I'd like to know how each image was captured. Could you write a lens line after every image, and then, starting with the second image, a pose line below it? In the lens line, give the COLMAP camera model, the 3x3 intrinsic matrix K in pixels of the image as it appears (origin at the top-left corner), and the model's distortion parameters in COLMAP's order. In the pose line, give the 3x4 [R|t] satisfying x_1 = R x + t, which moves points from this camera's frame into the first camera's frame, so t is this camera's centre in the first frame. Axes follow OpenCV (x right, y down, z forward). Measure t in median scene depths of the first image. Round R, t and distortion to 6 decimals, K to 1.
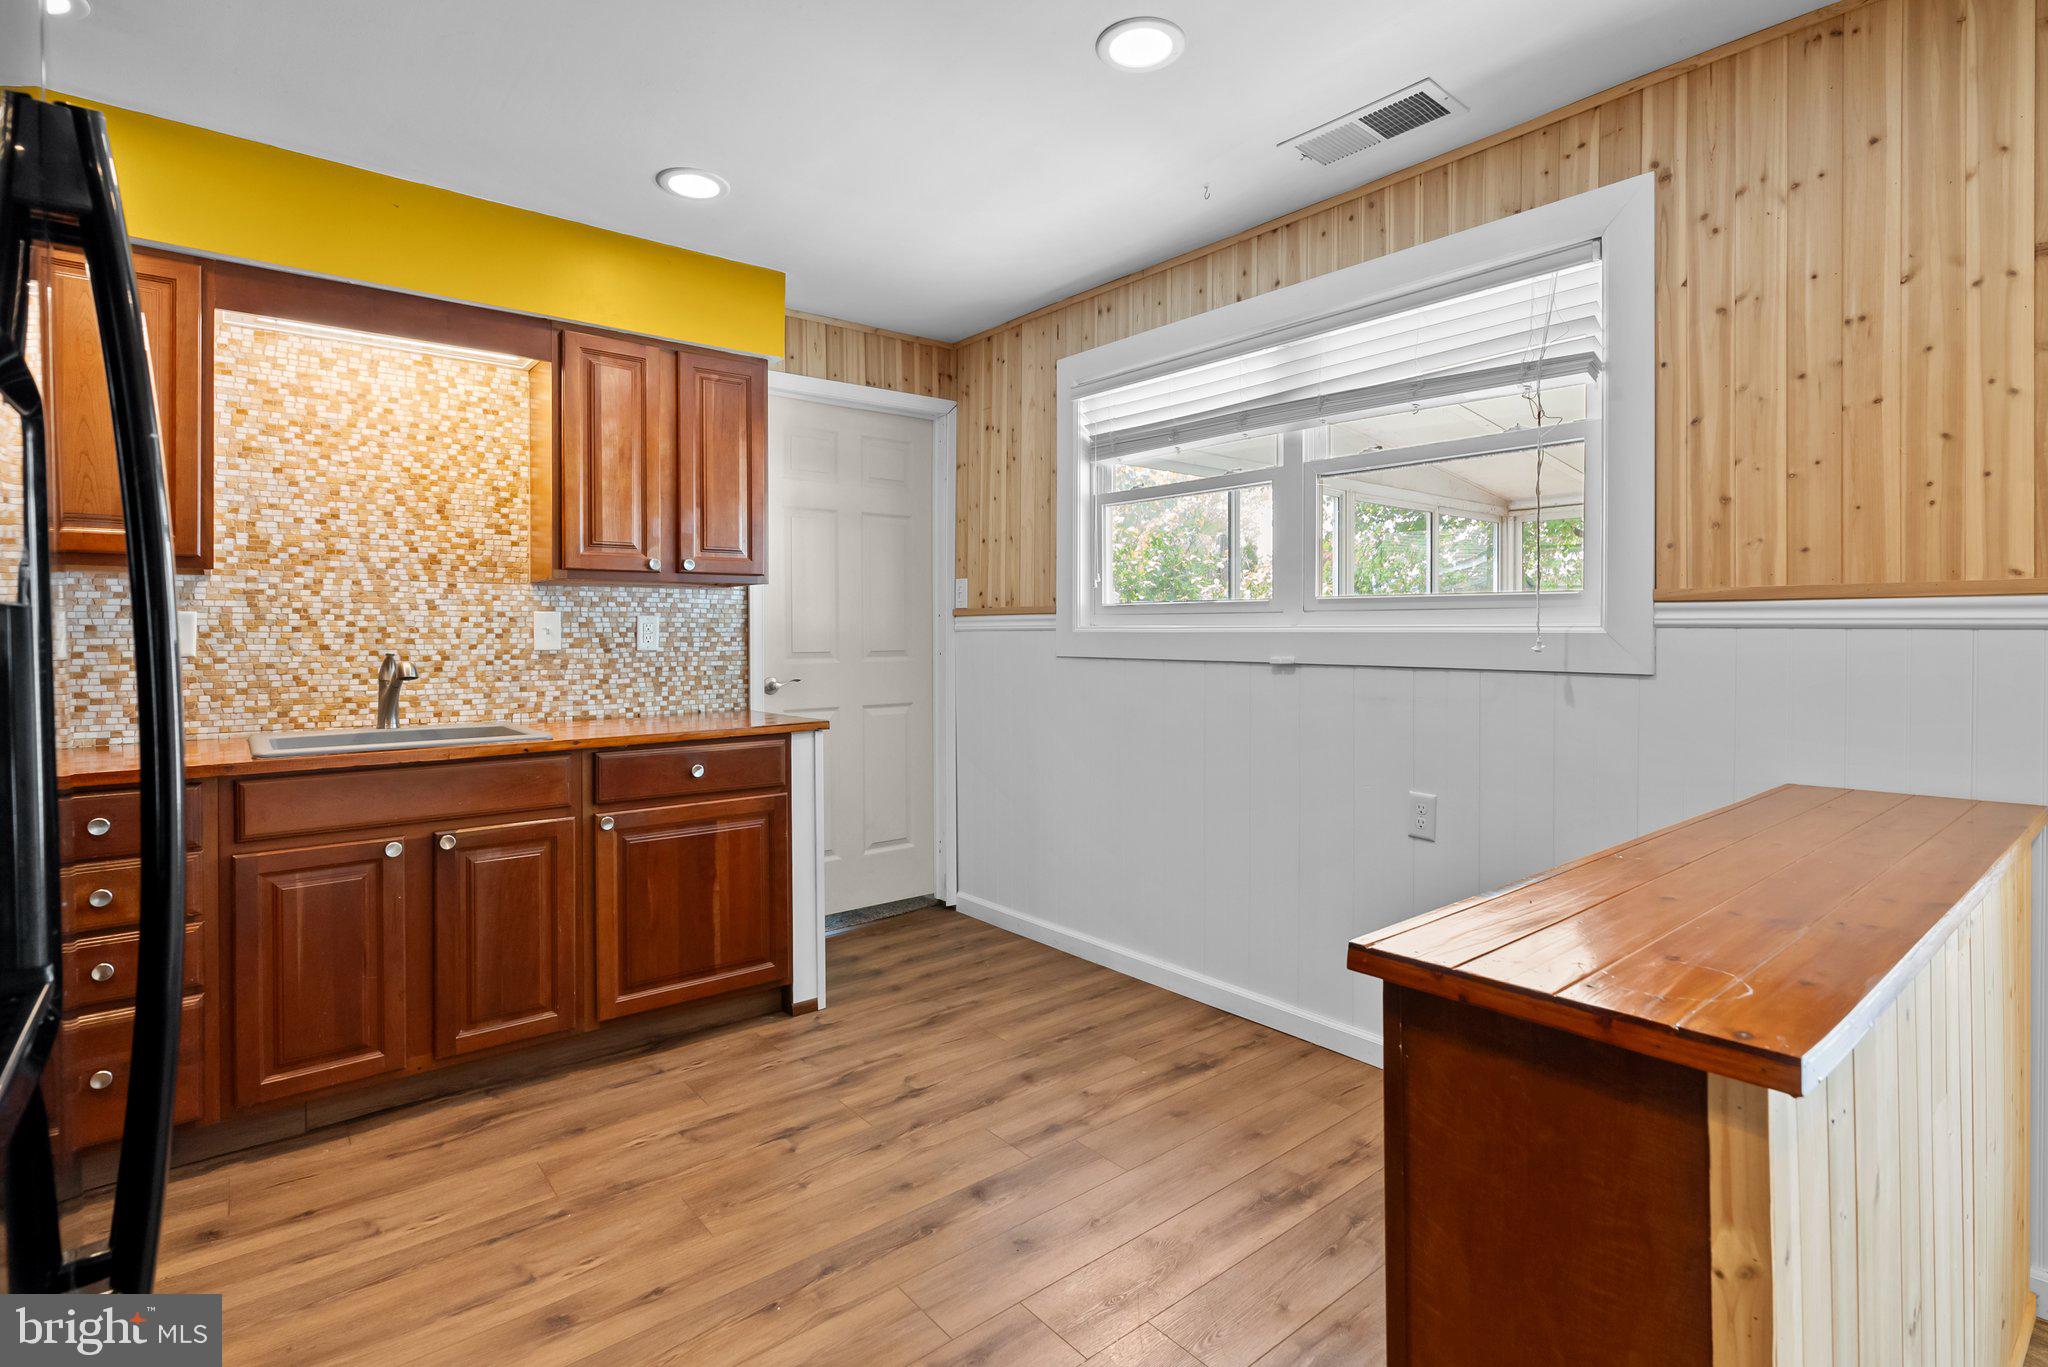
lens RADIAL K [[980.6, 0, 1025.3], [0, 980.6, 634.3], [0, 0, 1]] dist [-0.004881, 0.001159]
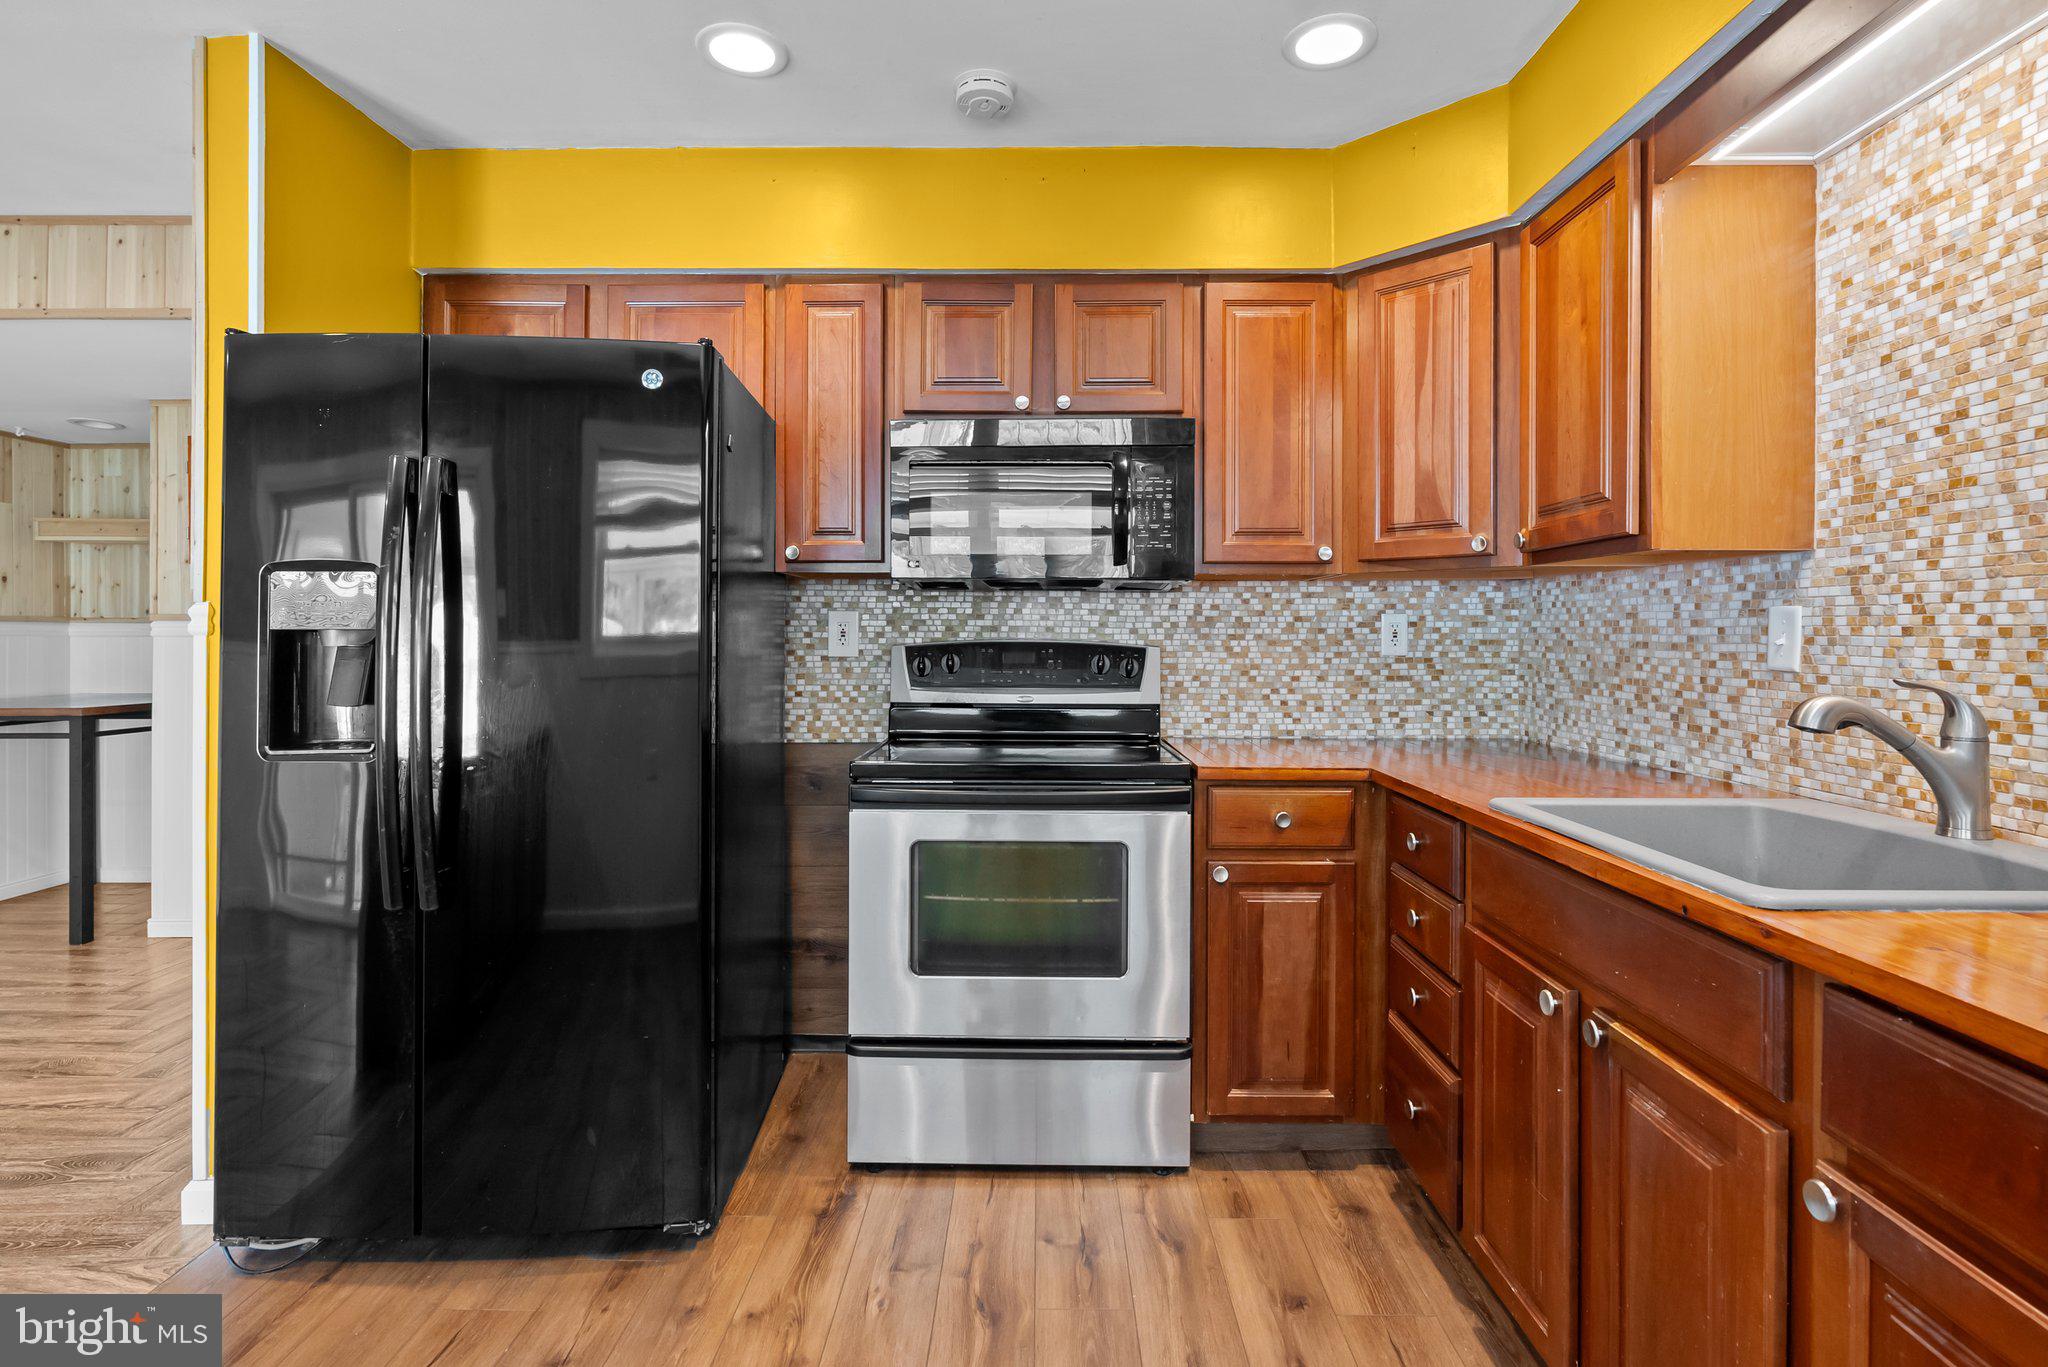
lens RADIAL K [[976.5, 0, 1031.0], [0, 976.5, 639.6], [0, 0, 1]] dist [-0.007475, 0.001842]
pose [[-0.639312, 0.005362, -0.768928, 0.009265], [-0.000202, 0.999974, 0.007142, -0.004019], [0.768947, 0.004722, -0.639295, 0.923105]]
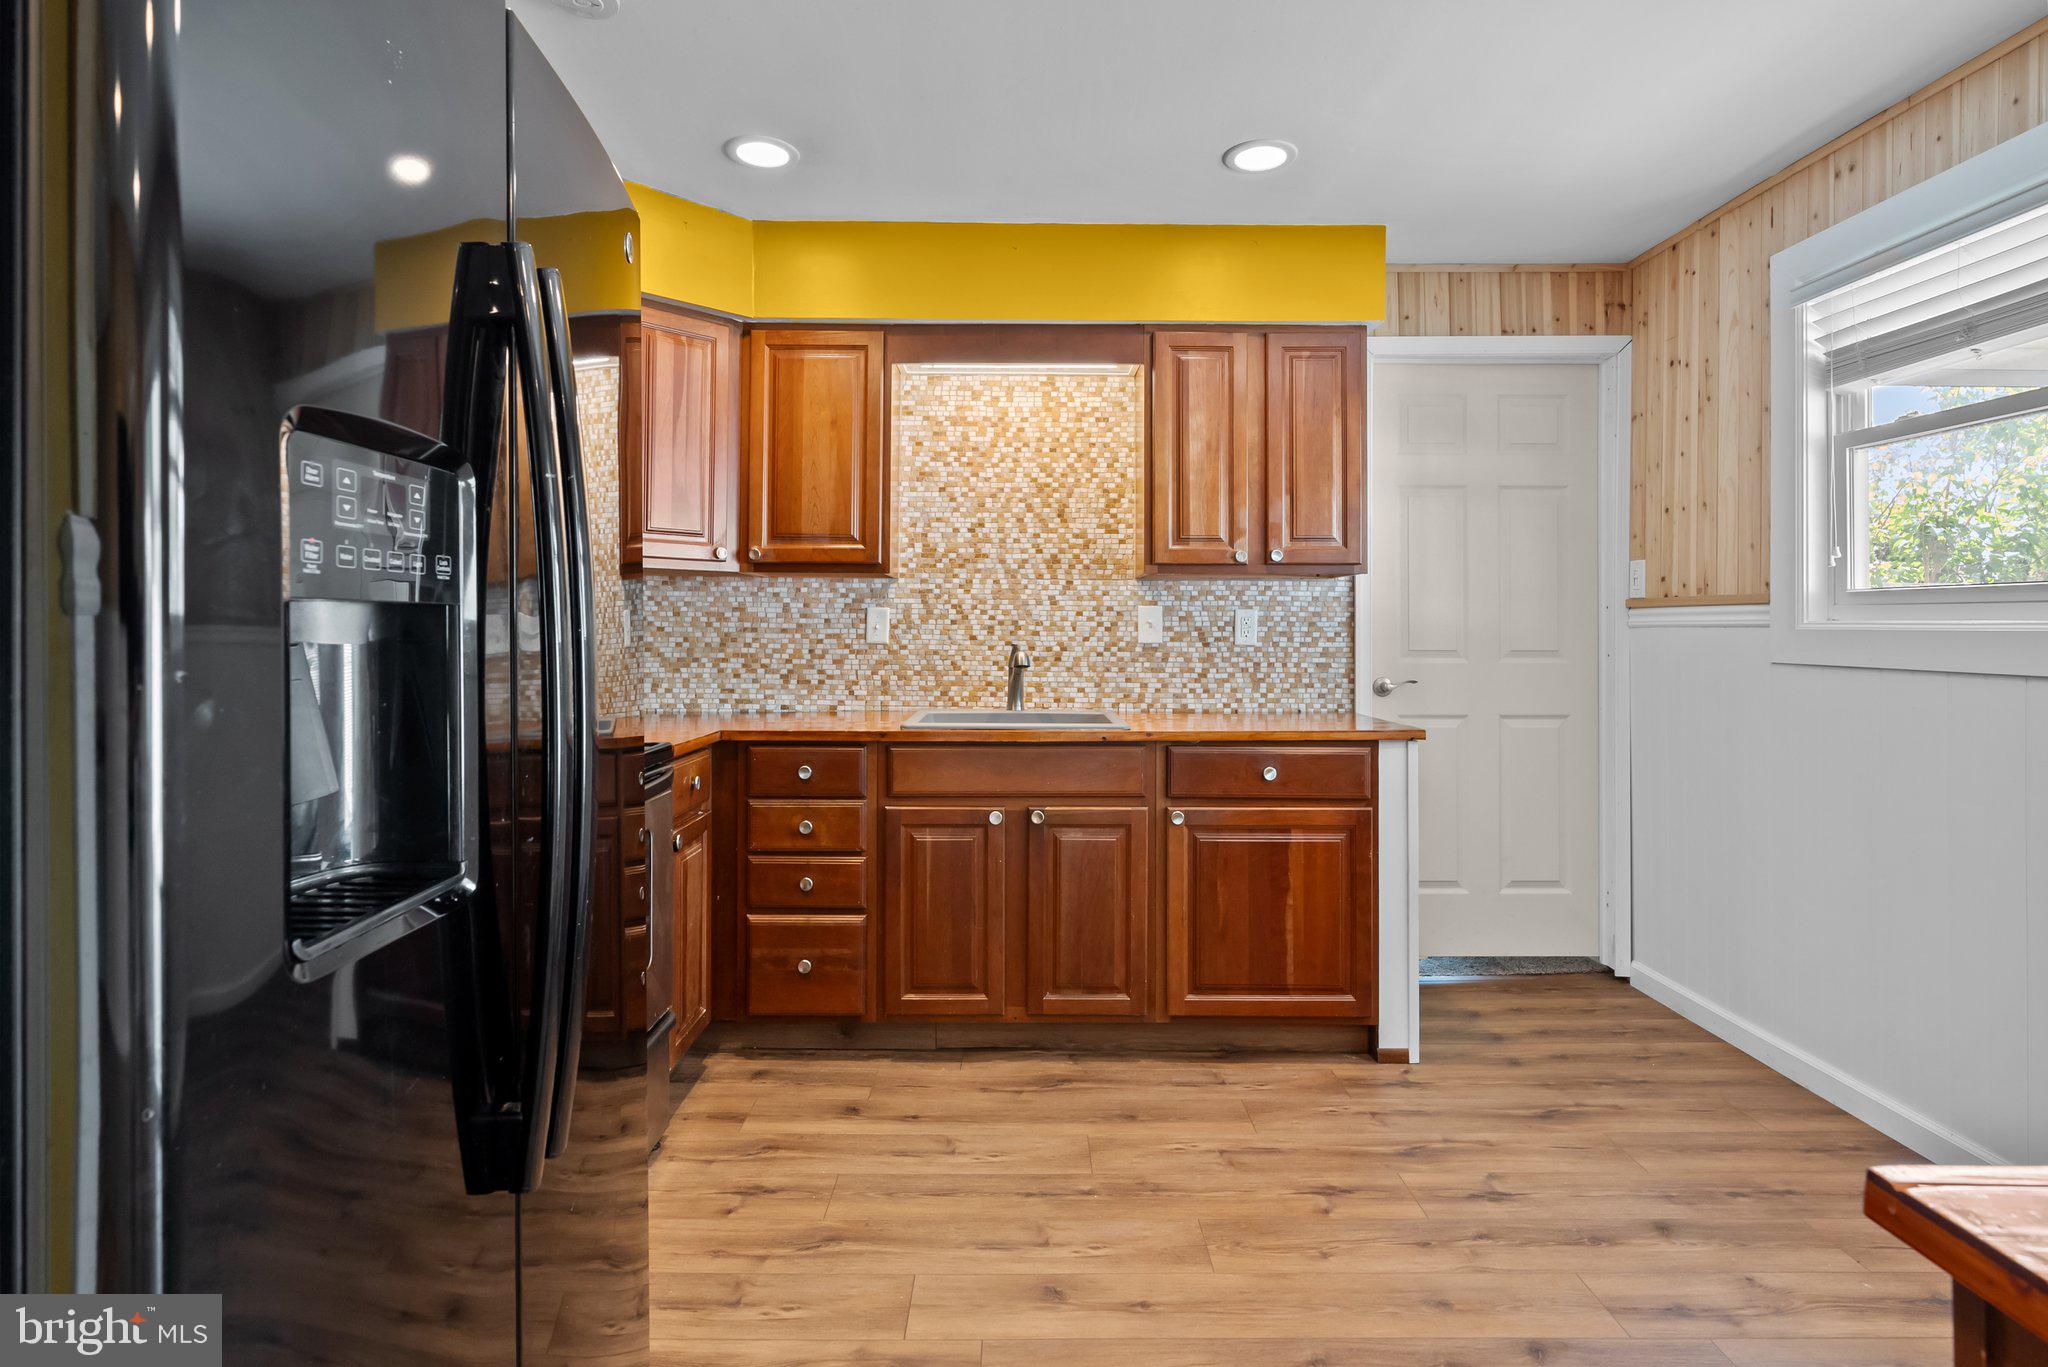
lens RADIAL K [[1039.0, 0, 1025.1], [0, 1039.0, 617.5], [0, 0, 1]] dist [-0.007908, 0.001952]
pose [[0.776271, 0.000524, -0.630399, 0.110177], [-0.007526, 0.999936, -0.008437, -0.000830], [0.630354, 0.011294, 0.776226, 0.073355]]
